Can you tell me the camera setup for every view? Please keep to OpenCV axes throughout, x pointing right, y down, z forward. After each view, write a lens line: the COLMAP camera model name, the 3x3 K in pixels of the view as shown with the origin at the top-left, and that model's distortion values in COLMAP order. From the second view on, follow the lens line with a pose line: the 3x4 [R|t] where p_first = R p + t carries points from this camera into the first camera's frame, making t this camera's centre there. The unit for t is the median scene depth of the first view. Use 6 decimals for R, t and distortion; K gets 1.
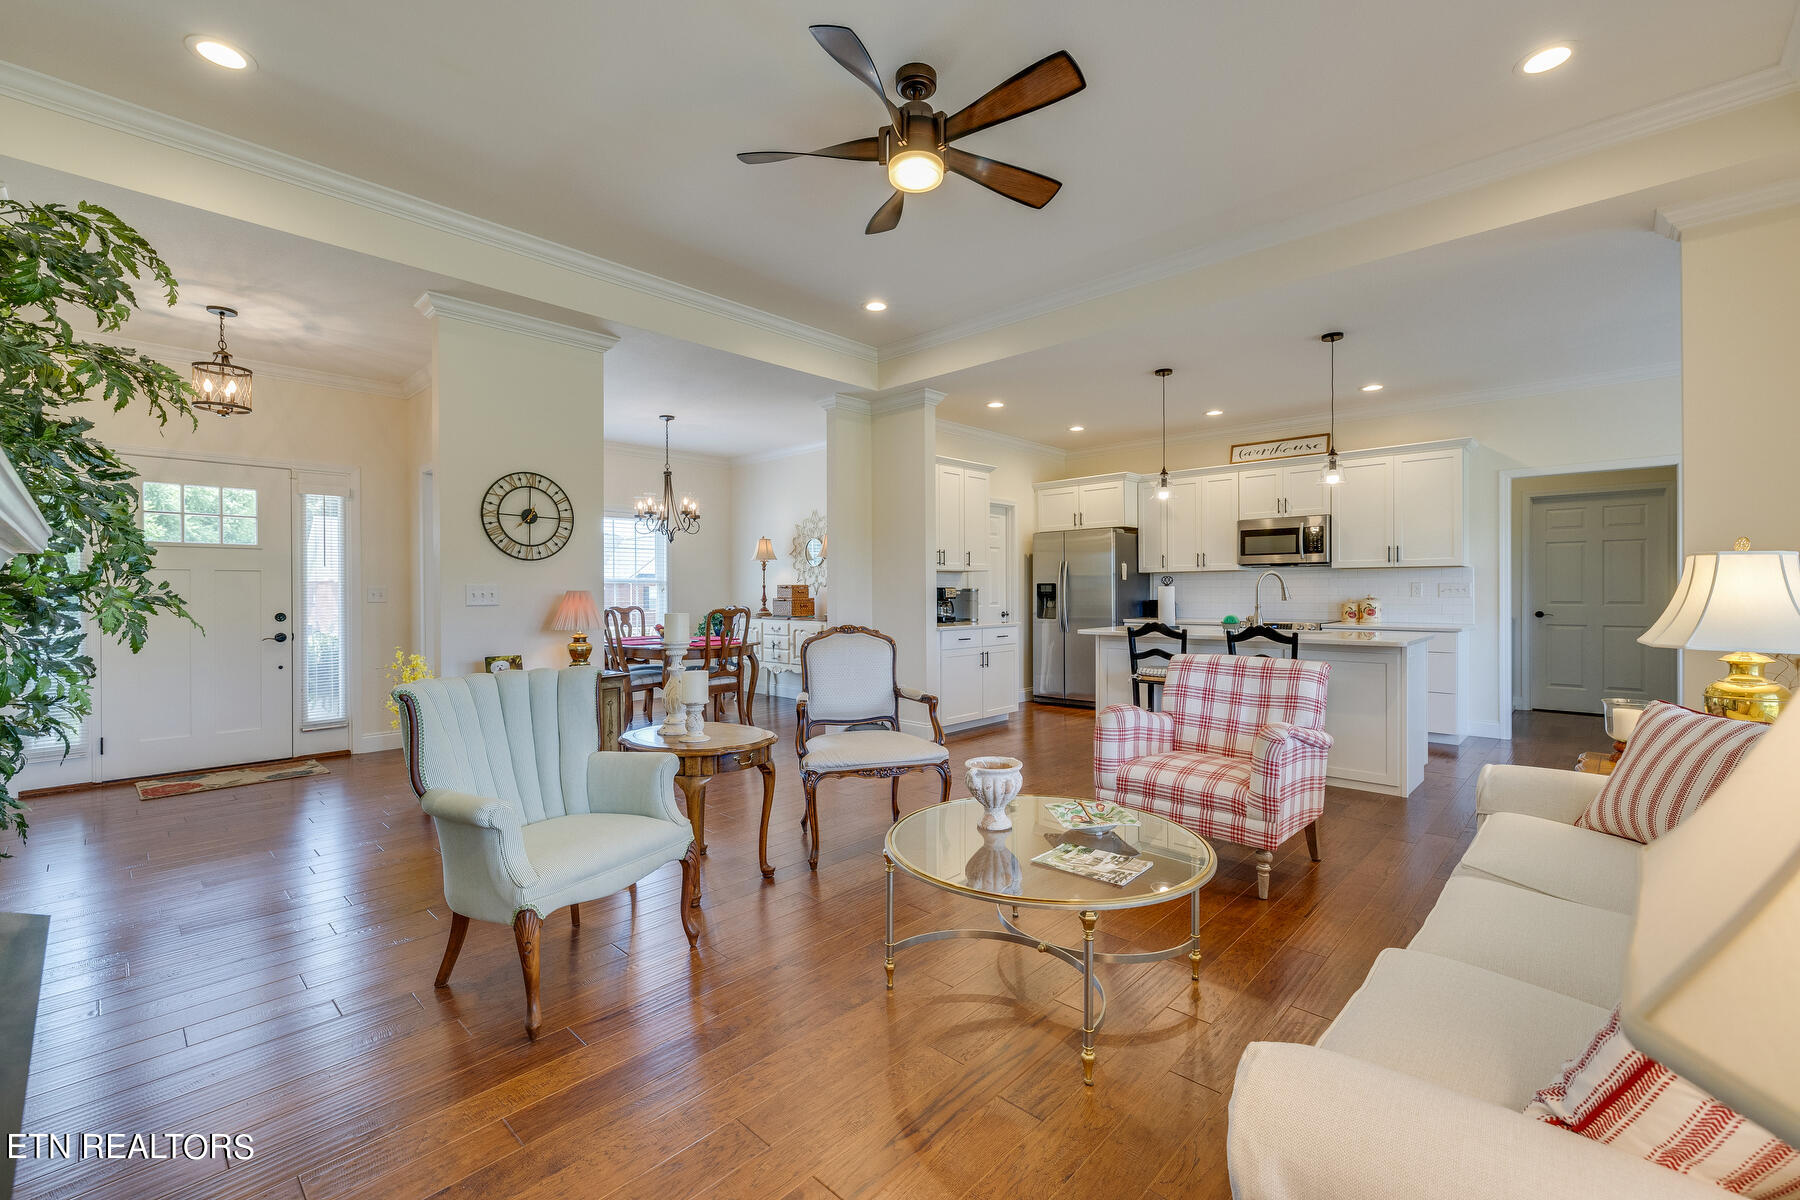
lens RADIAL K [[764.4, 0, 900.0], [0, 764.4, 600.0], [0, 0, 1]] dist [0.023154, 0.000026]
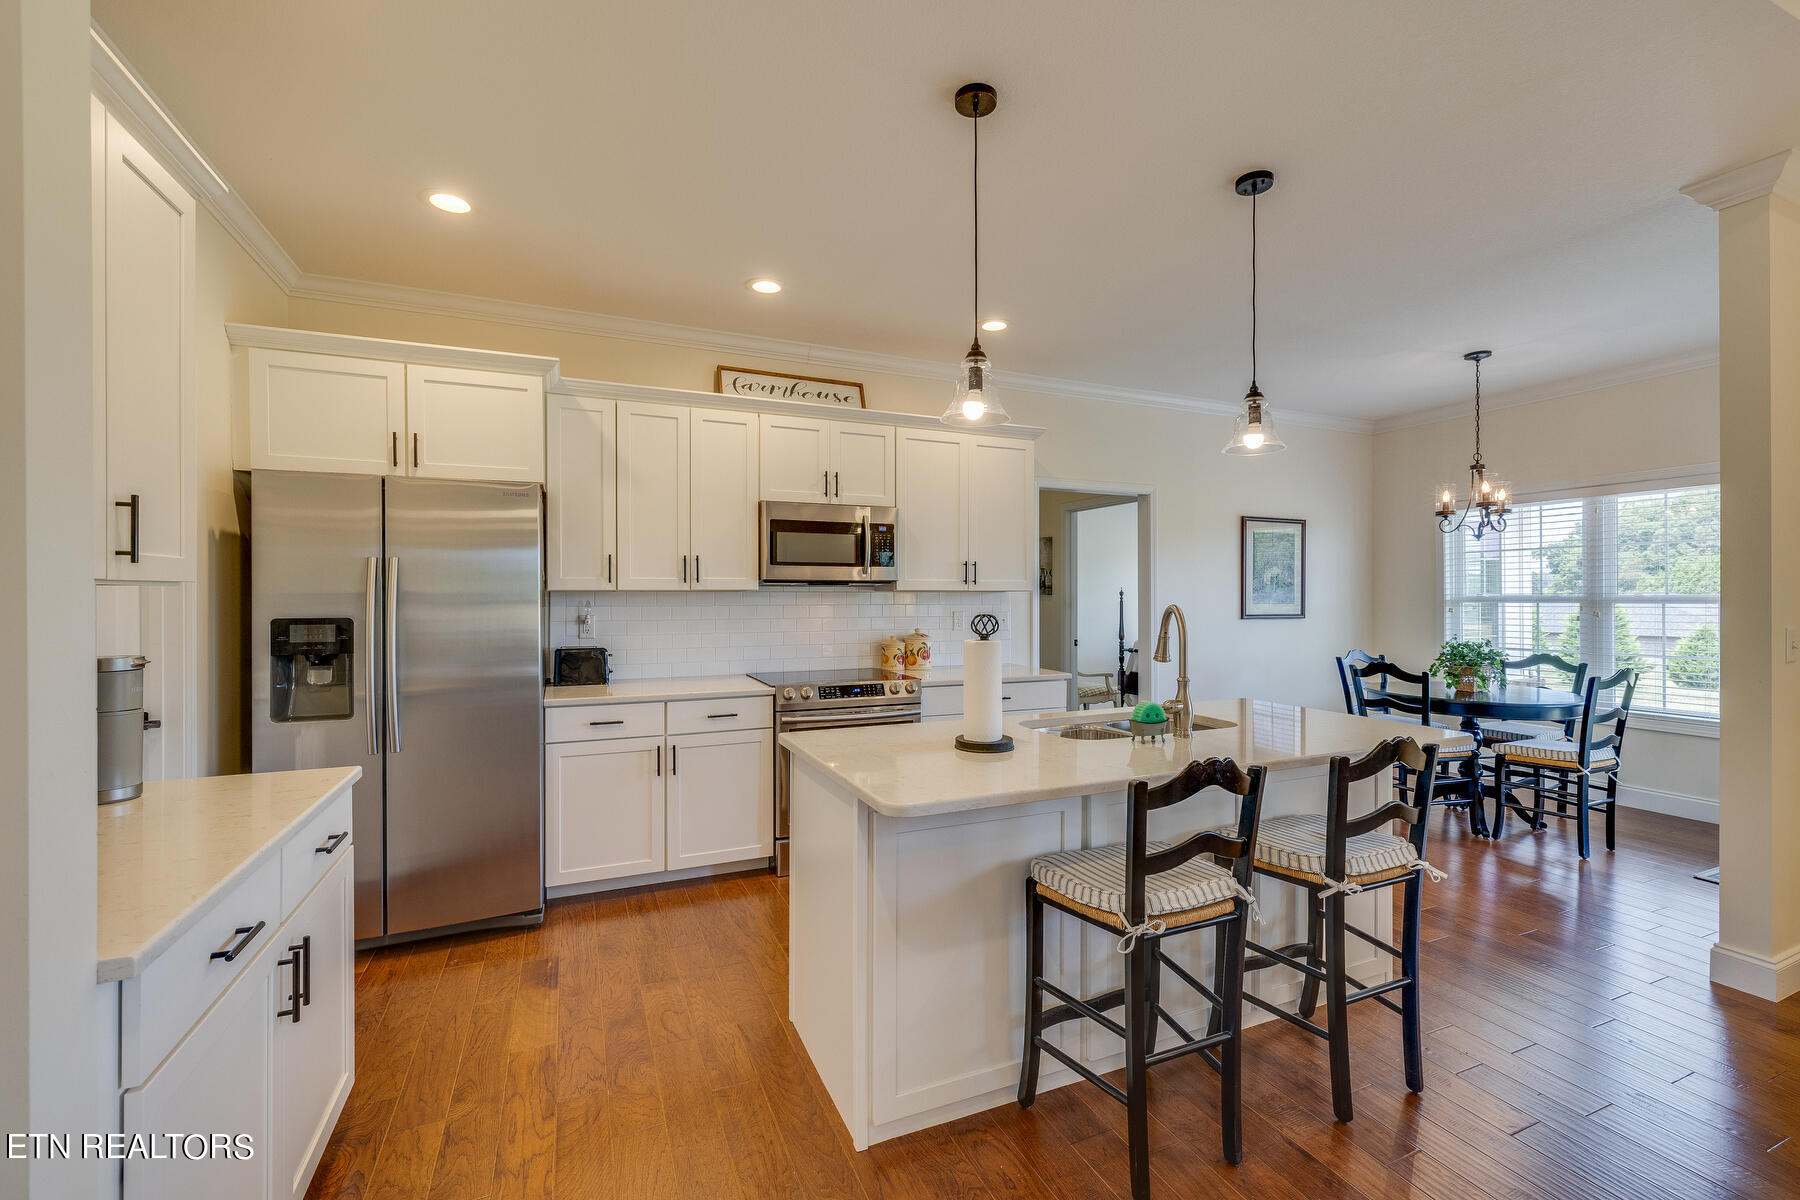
lens RADIAL K [[764.4, 0, 900.0], [0, 764.4, 600.0], [0, 0, 1]] dist [0.023154, 0.000026]
pose [[0.397001, -0.002207, 0.917816, -0.028633], [0.010244, 0.999945, -0.002027, -0.029701], [-0.917761, 0.010207, 0.397002, 0.687942]]
